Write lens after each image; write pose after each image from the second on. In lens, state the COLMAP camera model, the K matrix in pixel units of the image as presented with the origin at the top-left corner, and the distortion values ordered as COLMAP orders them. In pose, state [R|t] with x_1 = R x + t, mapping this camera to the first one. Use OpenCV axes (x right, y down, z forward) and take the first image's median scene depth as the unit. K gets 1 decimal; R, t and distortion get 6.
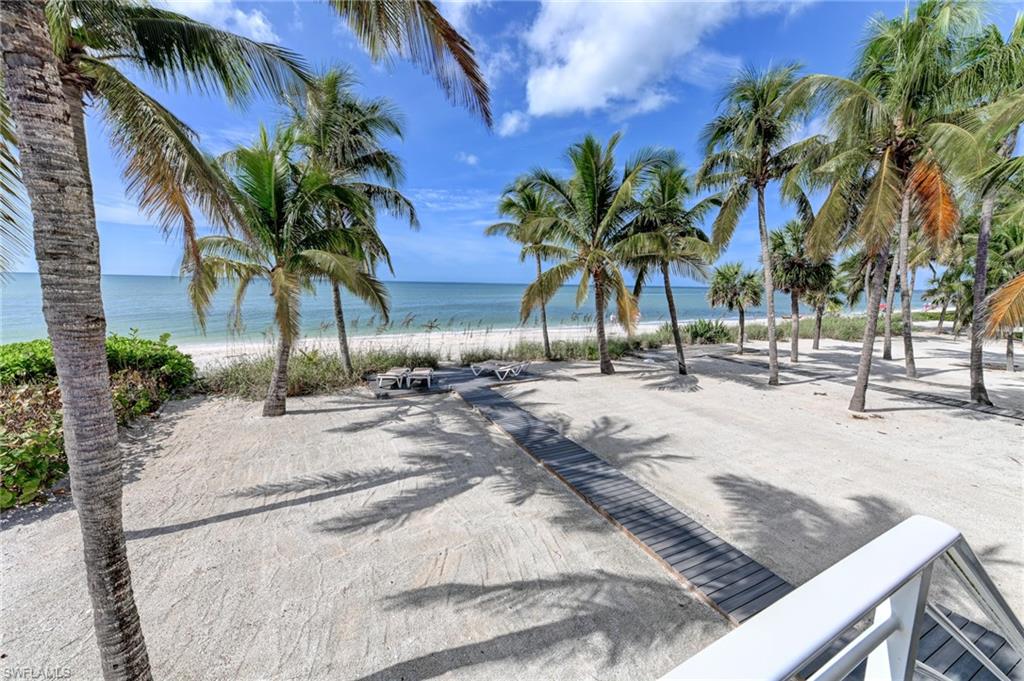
lens RADIAL K [[410.9, 0, 510.8], [0, 410.9, 343.3], [0, 0, 1]] dist [0.014066, 0.000061]
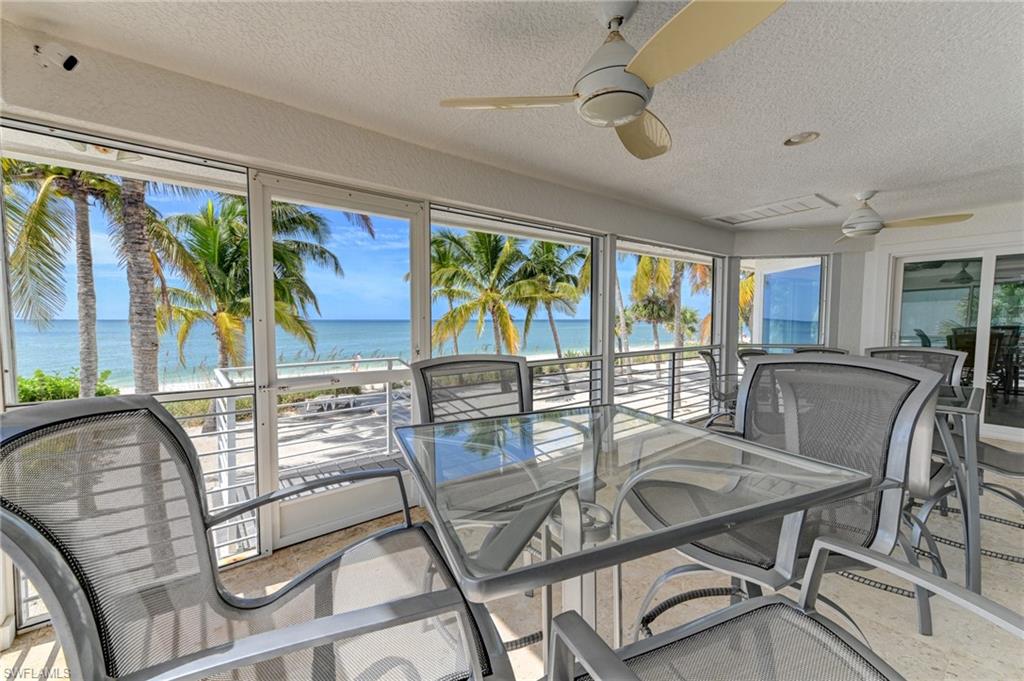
lens RADIAL K [[410.9, 0, 510.3], [0, 410.9, 341.3], [0, 0, 1]] dist [0.014066, 0.000061]
pose [[0.988286, -0.027743, 0.150068, 0.076178], [0.041124, 0.995375, -0.086815, 0.033574], [-0.146966, 0.091970, 0.984857, -0.239877]]
